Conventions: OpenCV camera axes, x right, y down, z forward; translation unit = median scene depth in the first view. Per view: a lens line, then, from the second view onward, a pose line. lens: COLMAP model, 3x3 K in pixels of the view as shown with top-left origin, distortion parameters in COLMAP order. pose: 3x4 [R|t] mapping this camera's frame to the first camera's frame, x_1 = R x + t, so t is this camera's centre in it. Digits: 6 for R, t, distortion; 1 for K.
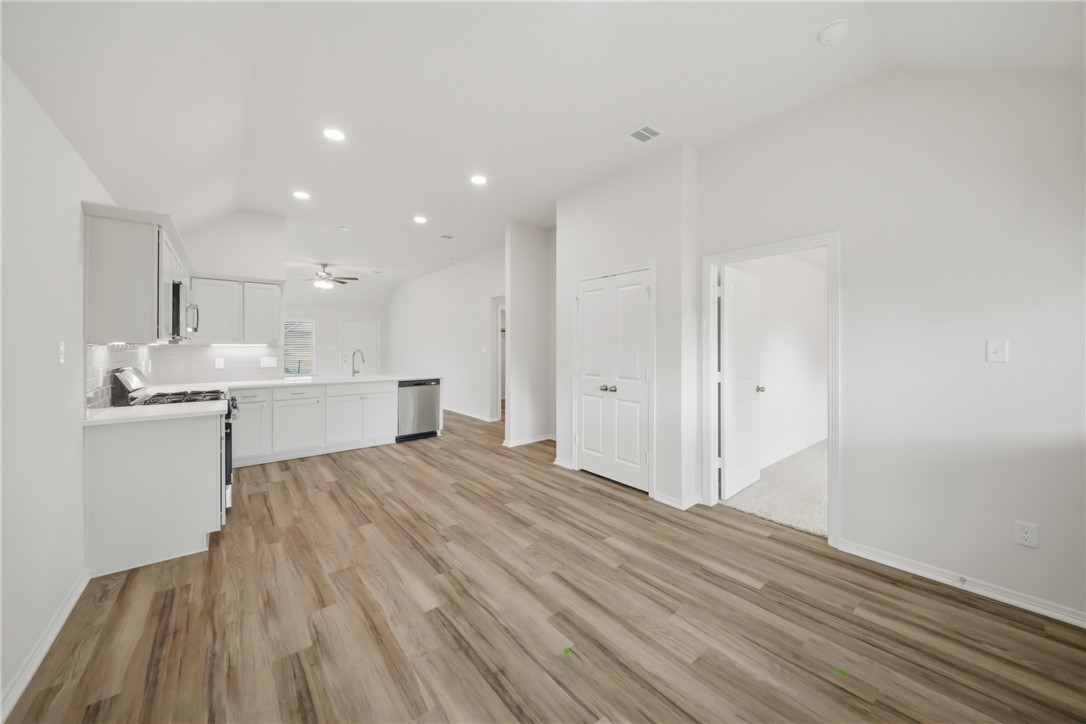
lens RADIAL K [[385.2, 0, 531.7], [0, 385.2, 344.2], [0, 0, 1]] dist [0.002804, -0.000449]
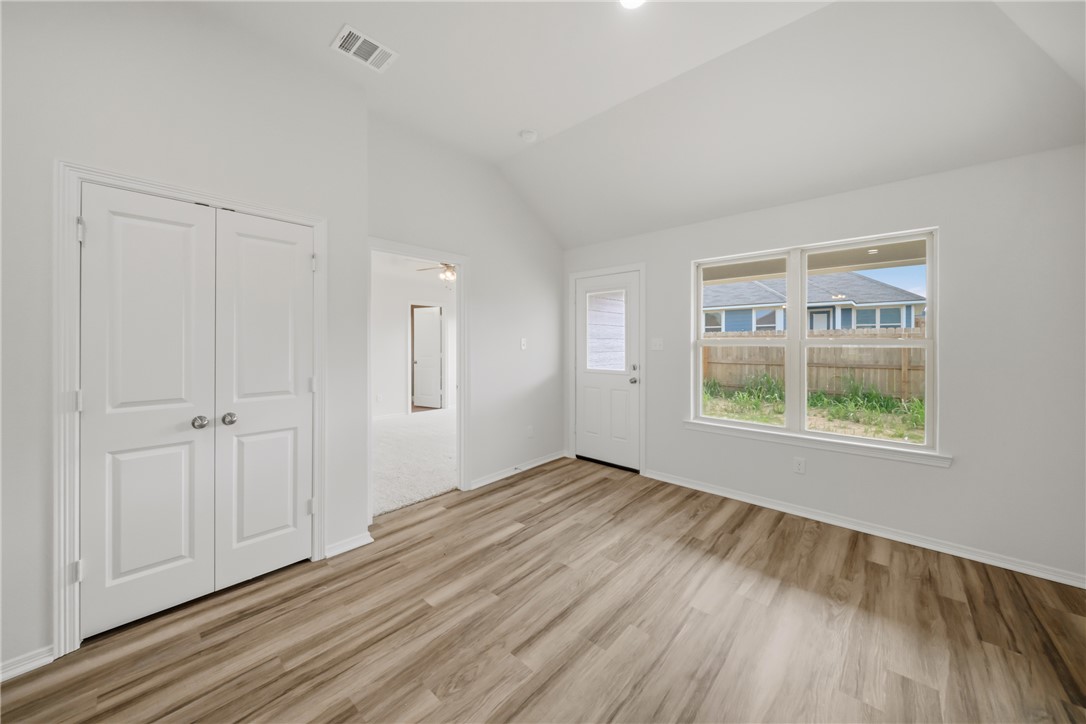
lens RADIAL K [[385.2, 0, 562.8], [0, 385.2, 343.3], [0, 0, 1]] dist [0.002804, -0.000449]
pose [[-0.189319, -0.004517, 0.981905, -0.606524], [-0.005105, 0.999980, 0.003616, 0.007182], [-0.981902, -0.004328, -0.189339, 0.949581]]
